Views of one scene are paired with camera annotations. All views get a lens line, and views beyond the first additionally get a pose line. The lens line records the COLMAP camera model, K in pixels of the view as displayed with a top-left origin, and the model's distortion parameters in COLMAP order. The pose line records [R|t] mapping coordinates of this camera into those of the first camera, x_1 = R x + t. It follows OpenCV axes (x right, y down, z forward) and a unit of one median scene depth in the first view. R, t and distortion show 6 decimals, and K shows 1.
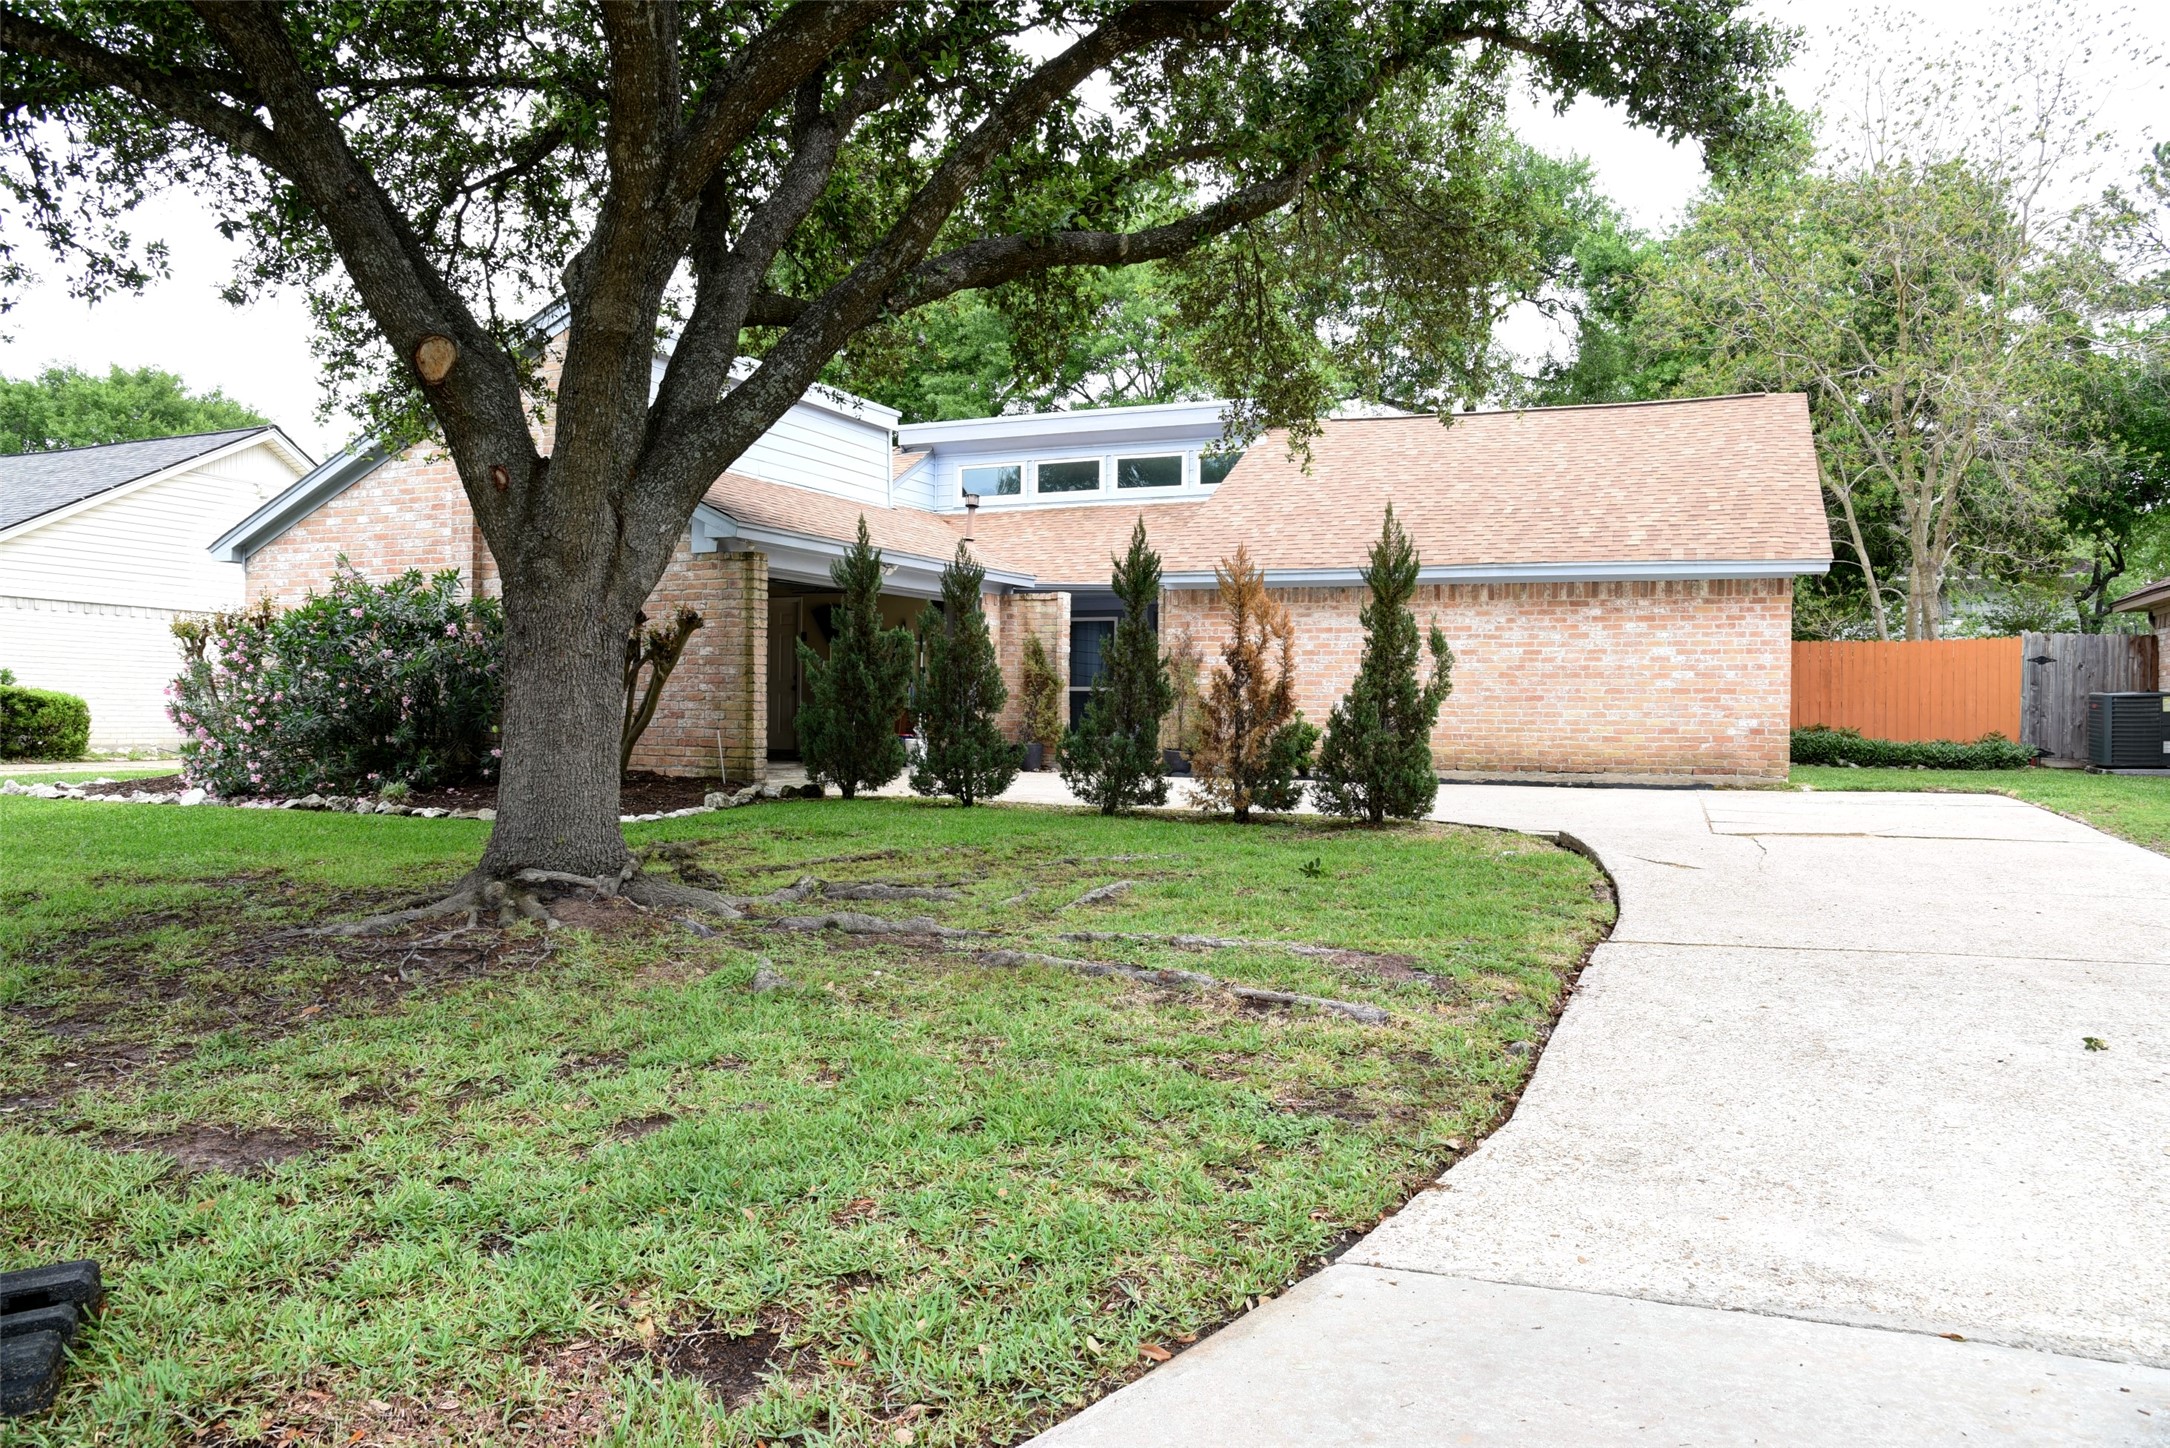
lens RADIAL K [[1583.3, 0, 1085.0], [0, 1583.3, 724.0], [0, 0, 1]] dist [0.000158, -0.001409]
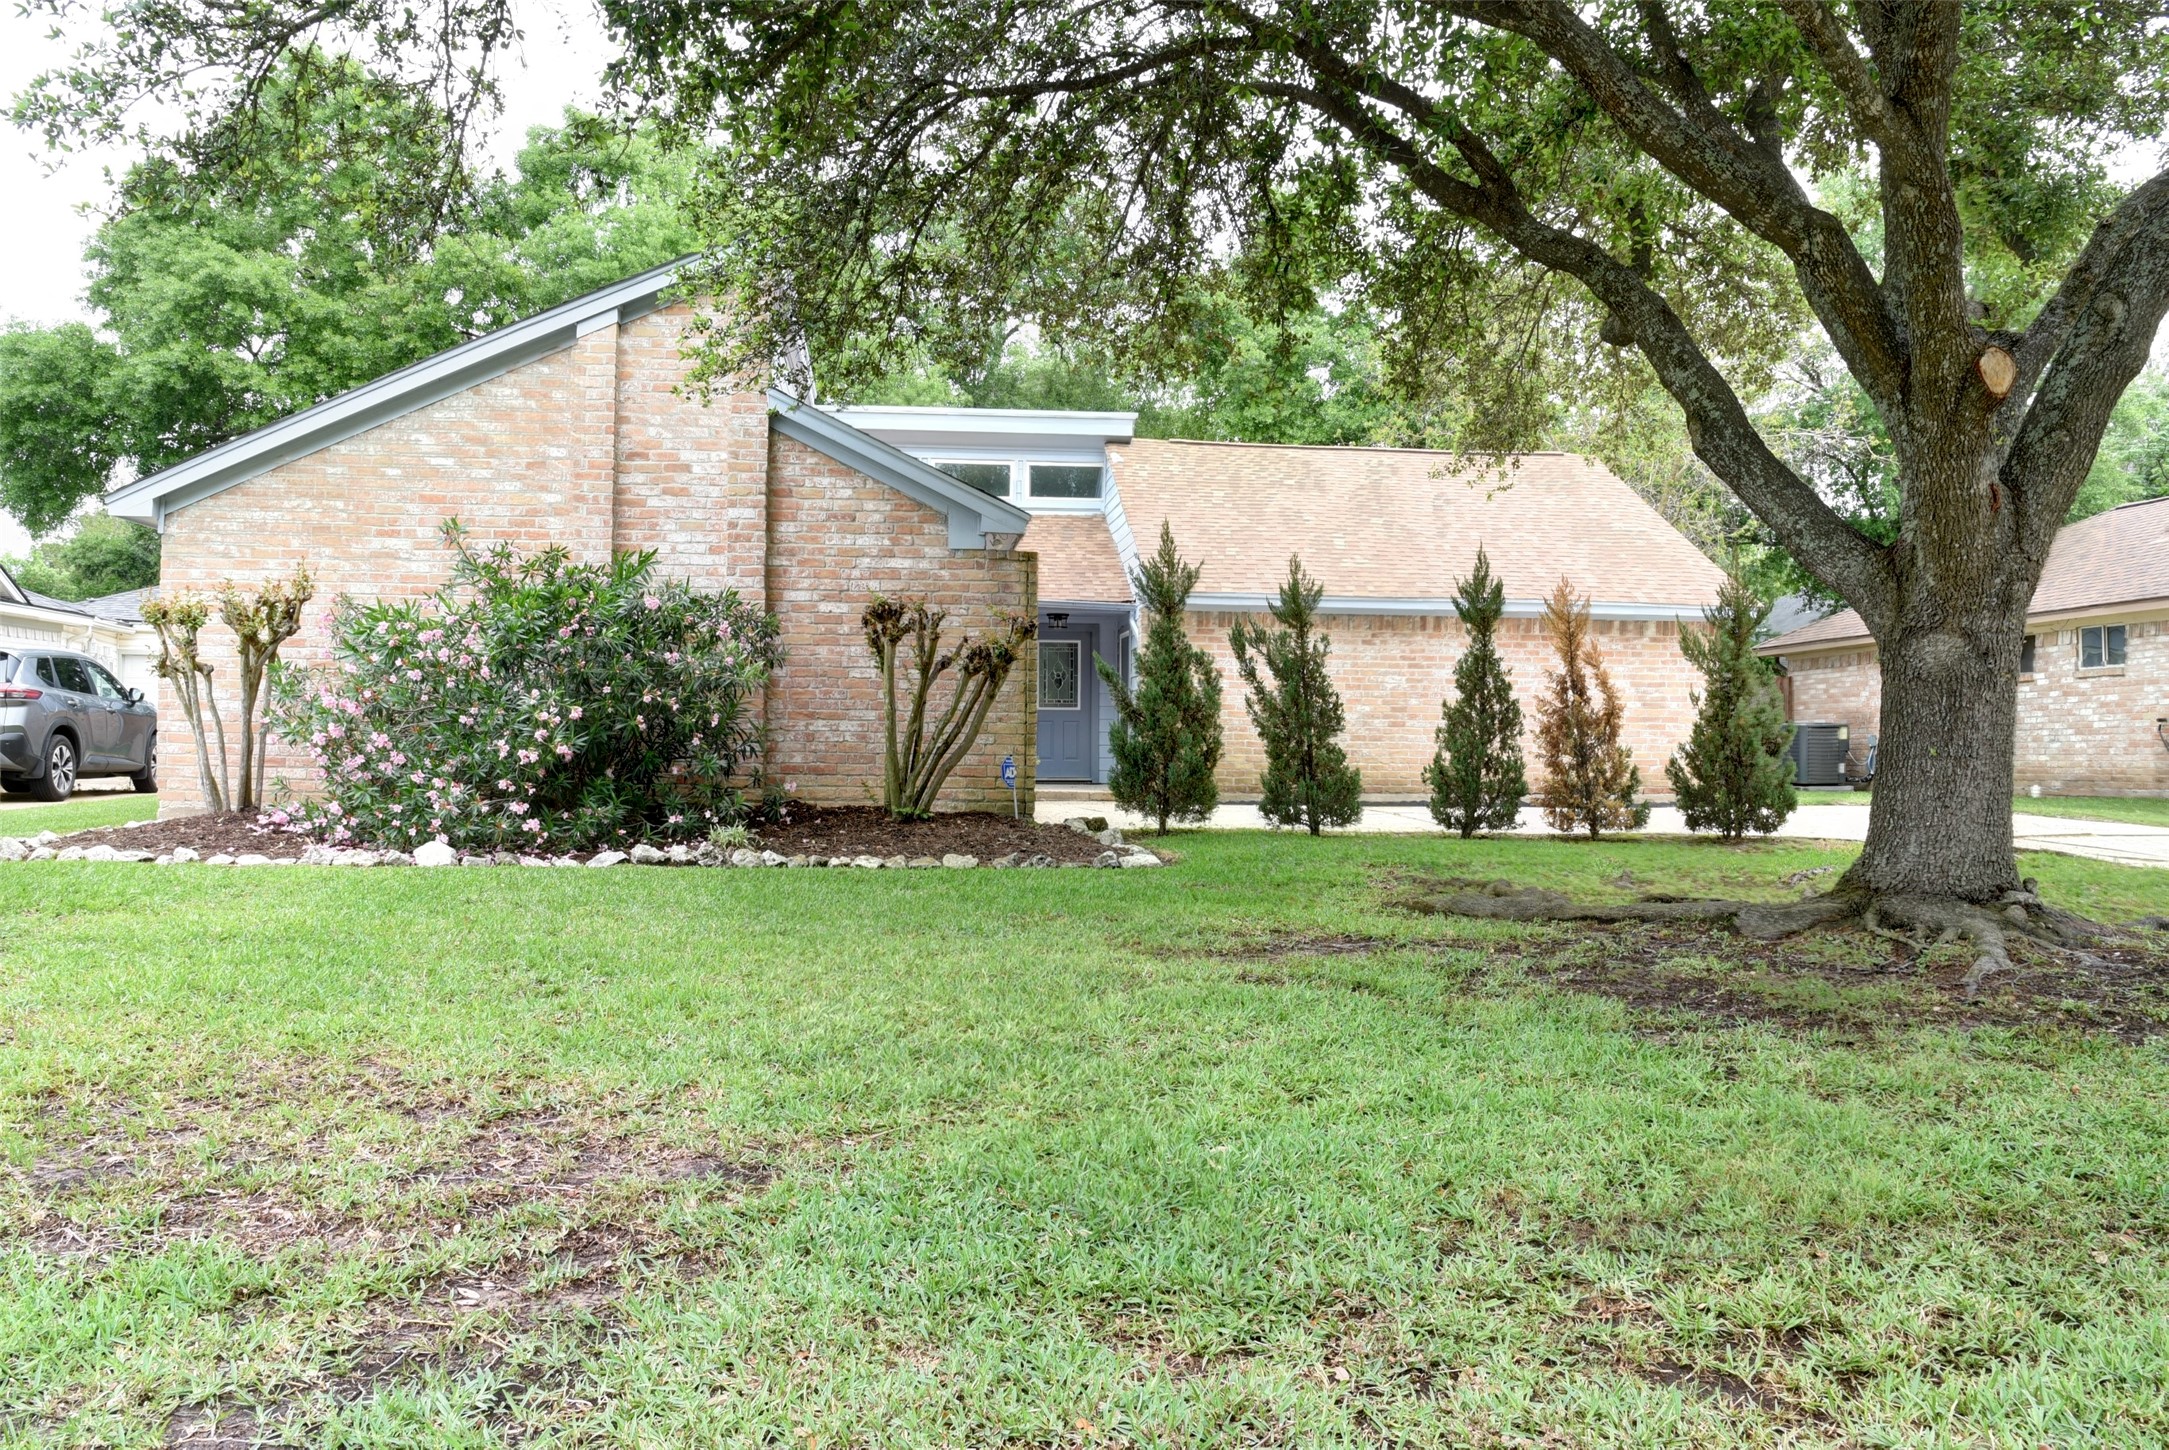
lens RADIAL K [[1582.5, 0, 1084.5], [0, 1582.5, 725.0], [0, 0, 1]] dist [0.000158, -0.001409]
pose [[0.891488, 0.010429, 0.452924, -0.577365], [-0.007123, 0.999934, -0.009004, -0.006383], [-0.452988, 0.004801, 0.891504, 0.217033]]
